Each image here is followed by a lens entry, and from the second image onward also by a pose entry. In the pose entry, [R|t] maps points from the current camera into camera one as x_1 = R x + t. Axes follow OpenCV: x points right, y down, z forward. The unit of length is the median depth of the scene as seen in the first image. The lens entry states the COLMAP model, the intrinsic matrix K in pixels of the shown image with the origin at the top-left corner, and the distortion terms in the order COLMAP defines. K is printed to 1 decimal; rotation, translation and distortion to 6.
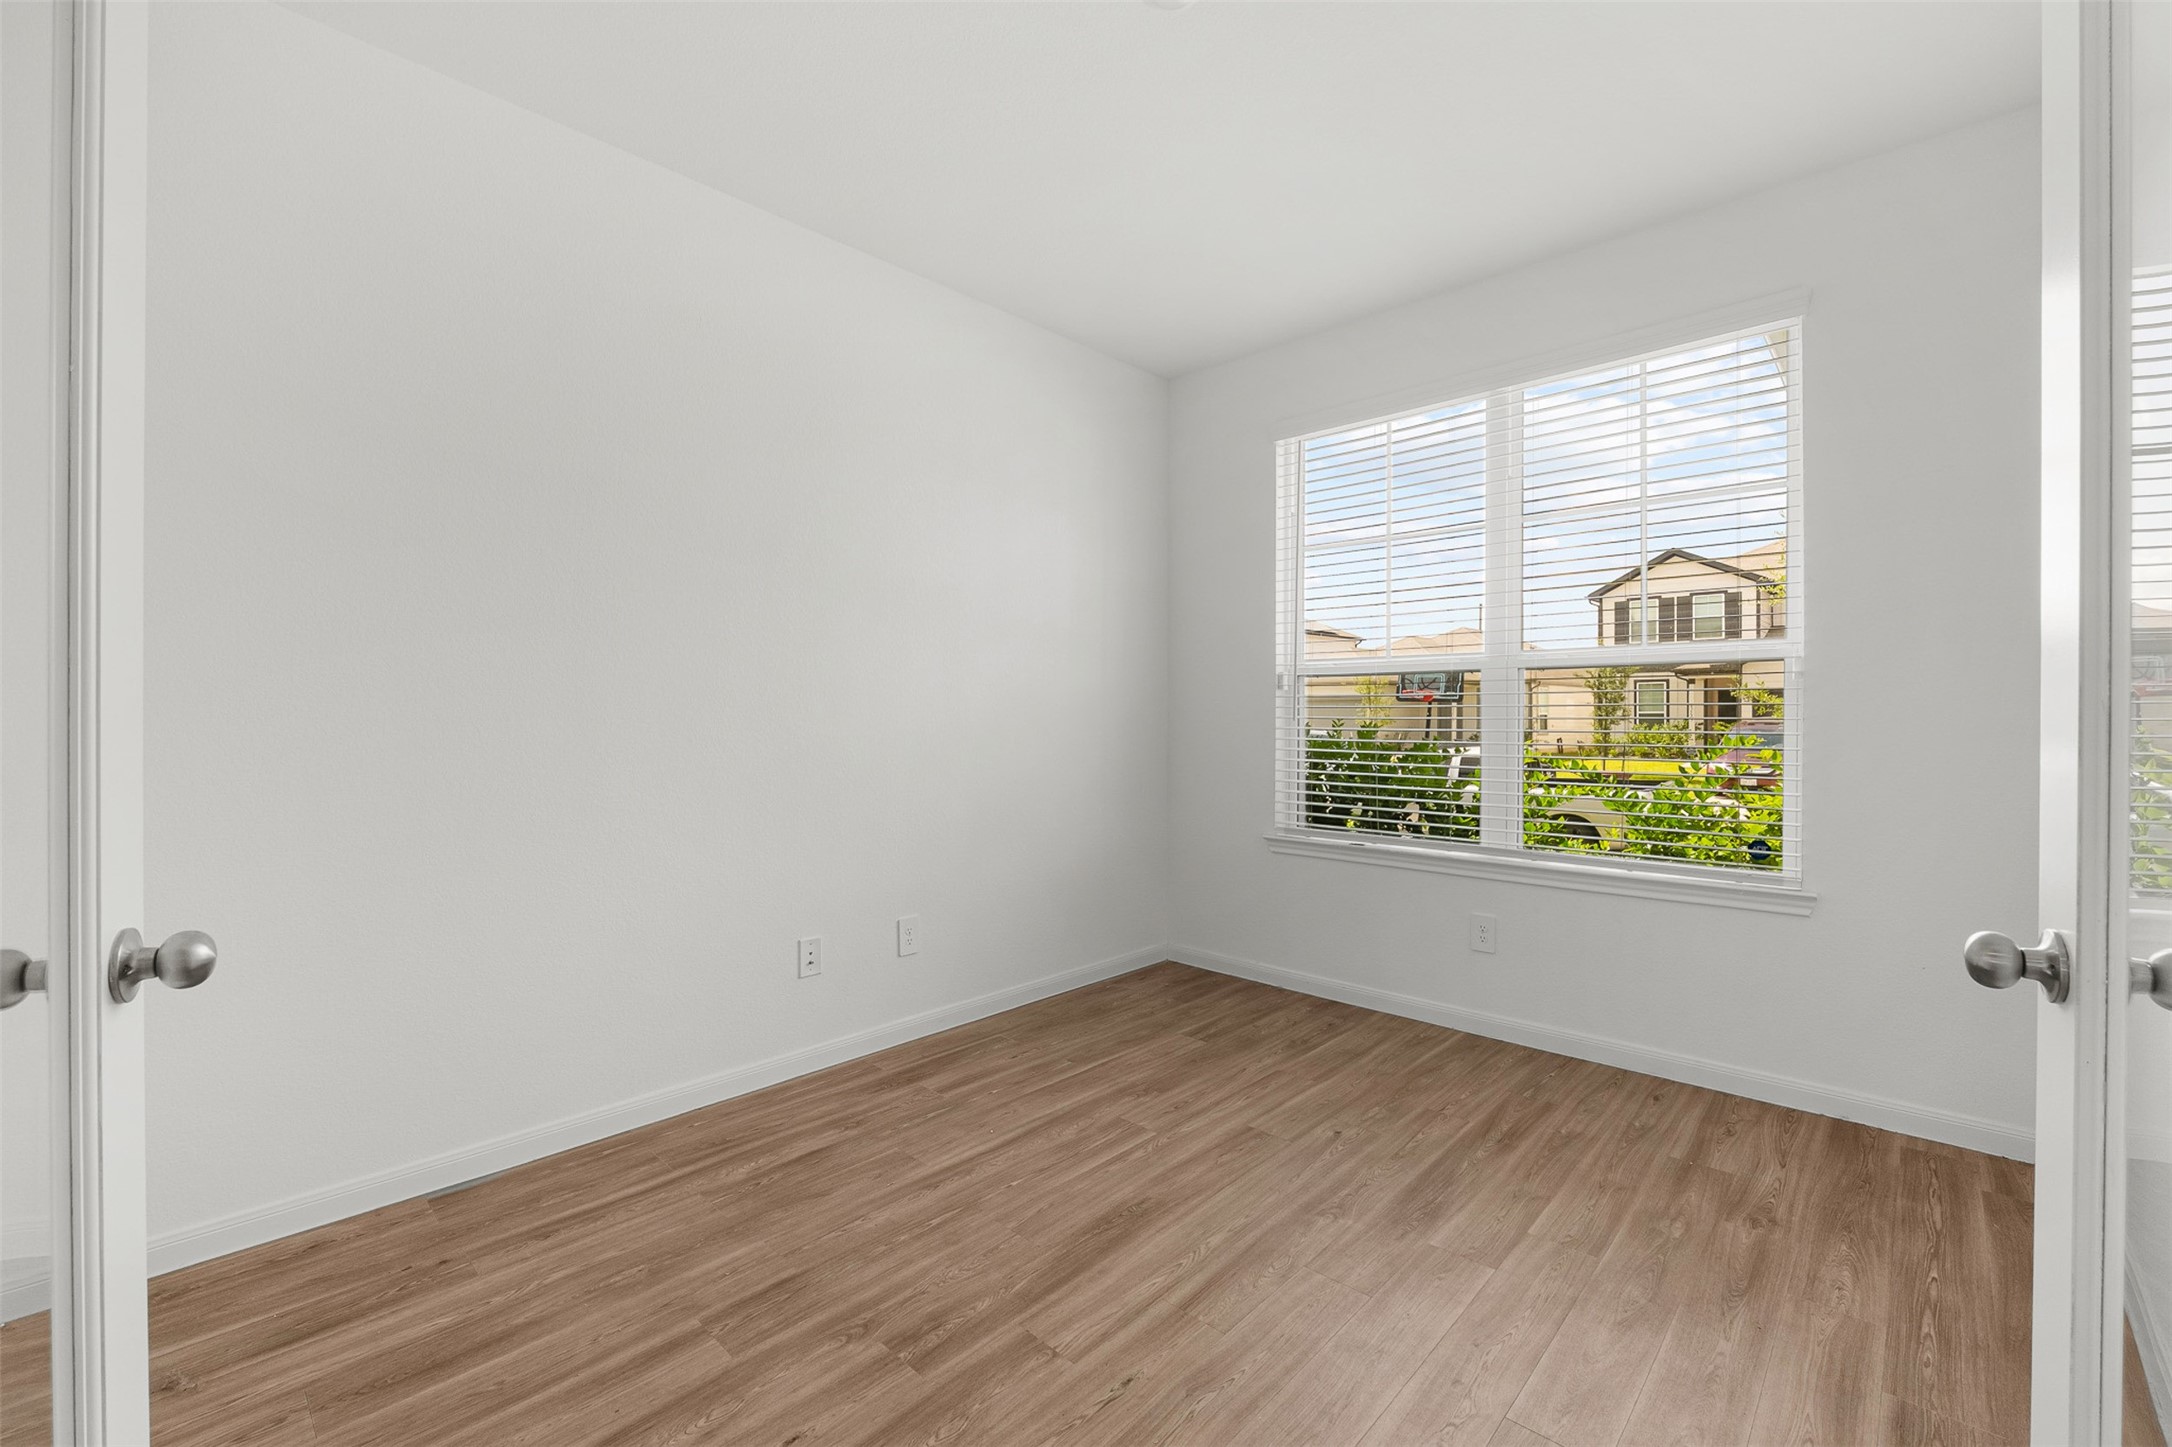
lens RADIAL K [[905.5, 0, 1086.0], [0, 905.5, 723.5], [0, 0, 1]] dist [-0.011761, 0.000002]
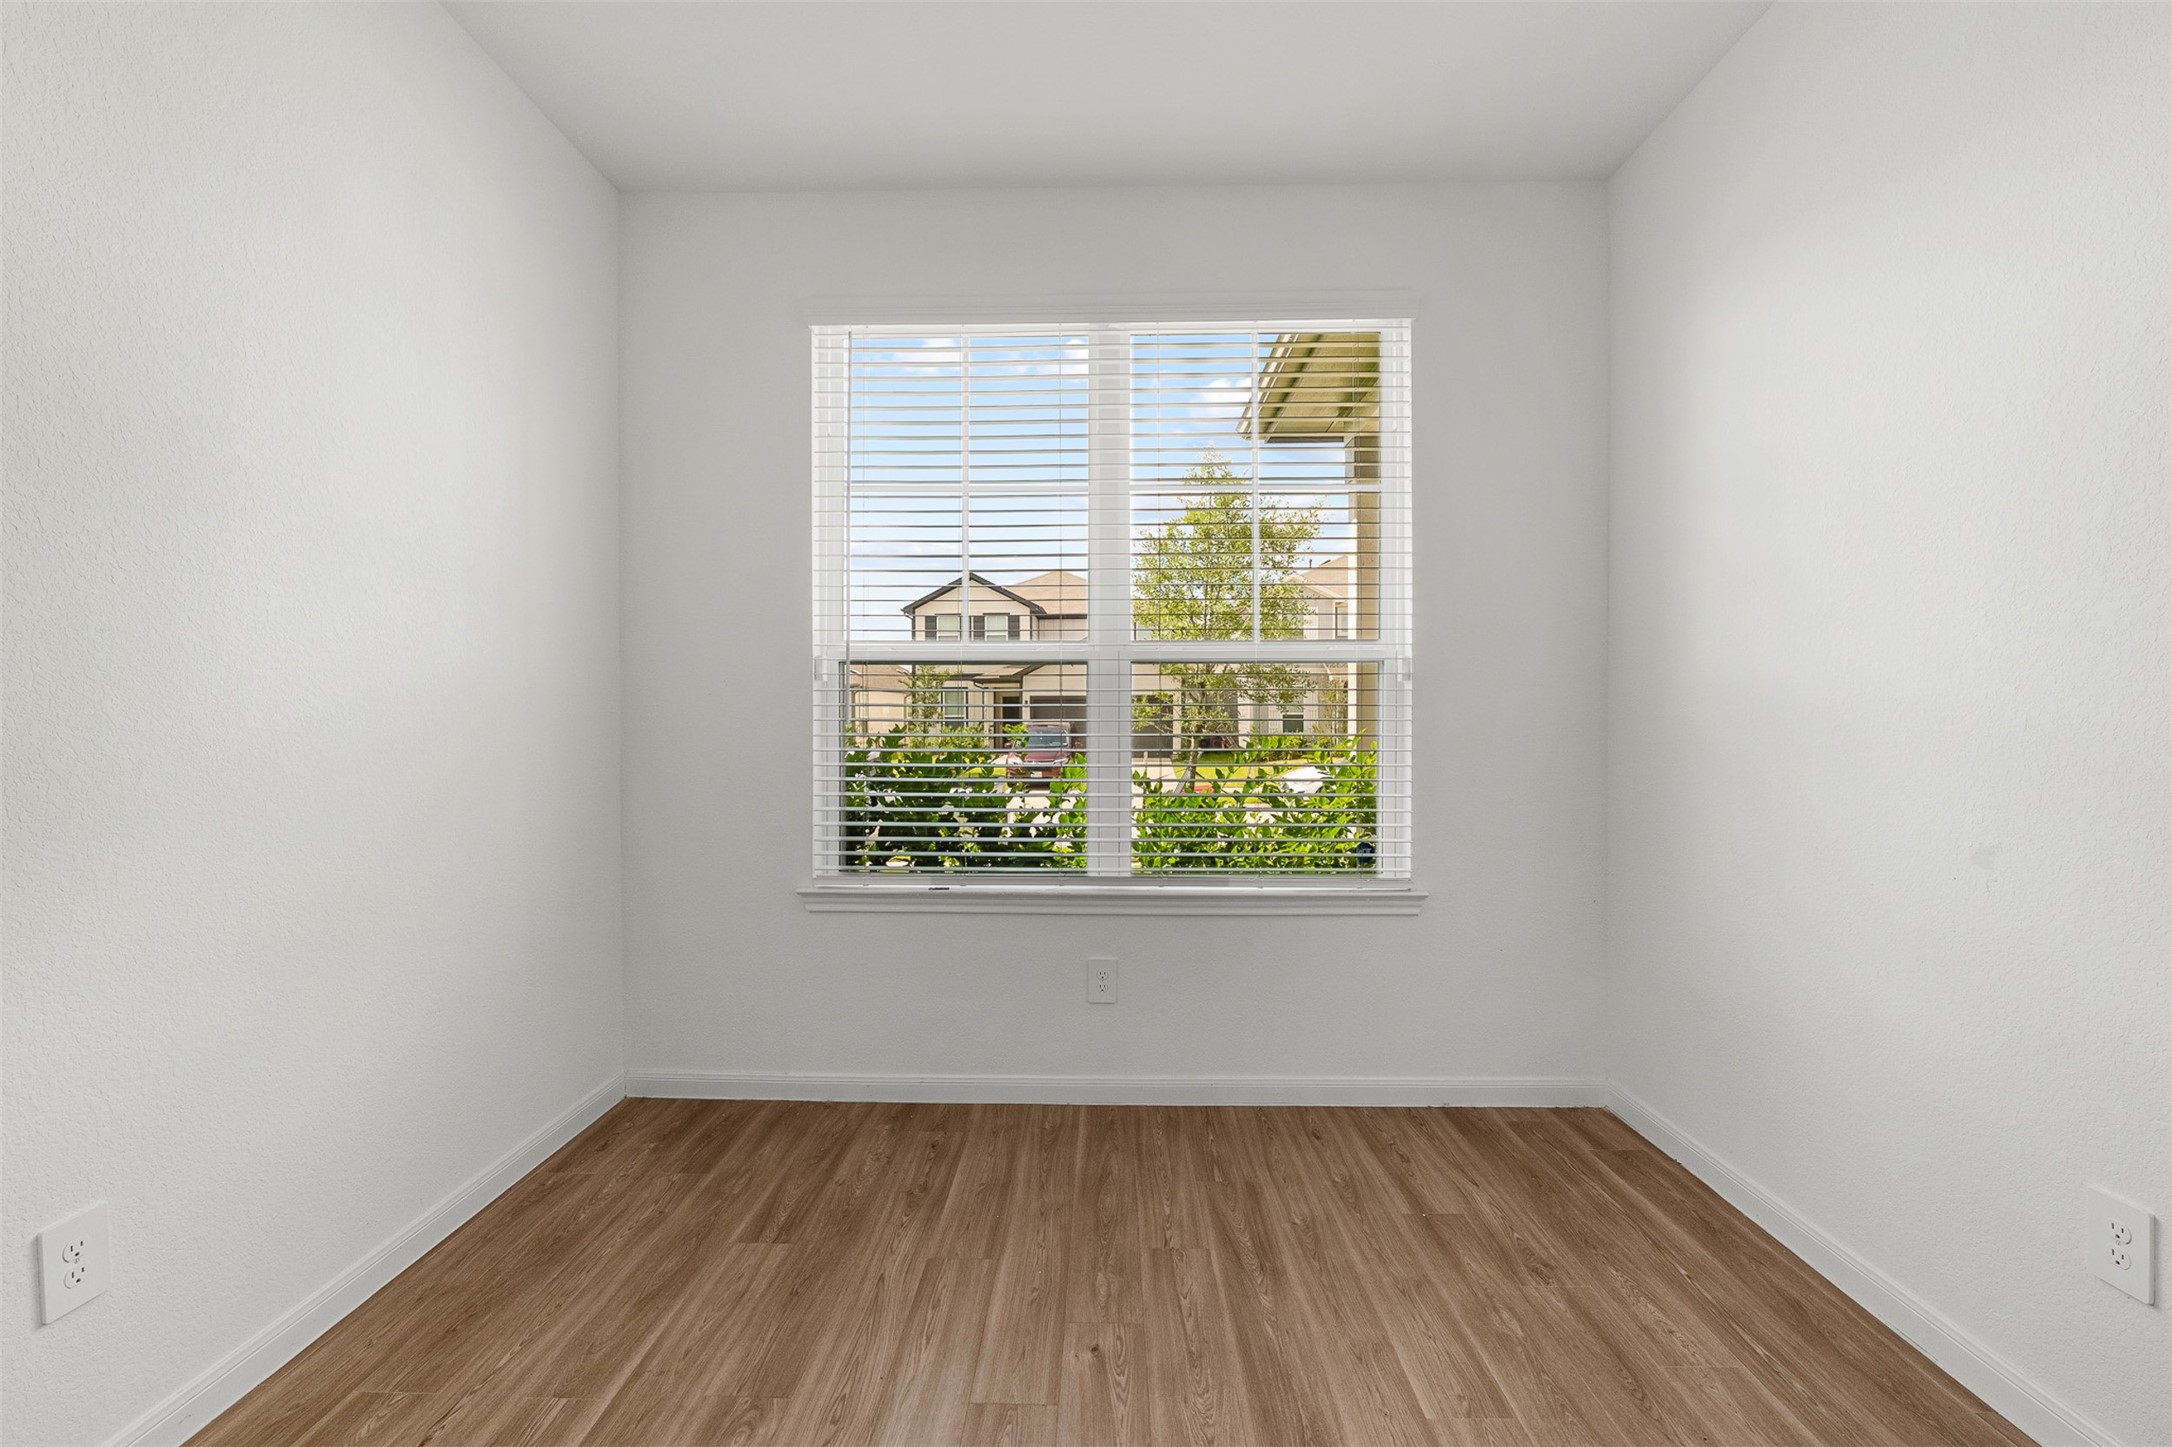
lens RADIAL K [[904.2, 0, 1087.1], [0, 904.2, 736.8], [0, 0, 1]] dist [-0.012916, 0.000593]
pose [[0.738188, -0.013201, 0.674466, -0.128381], [0.005963, 0.999897, 0.013044, -0.001889], [-0.674569, -0.005607, 0.738191, 0.413556]]
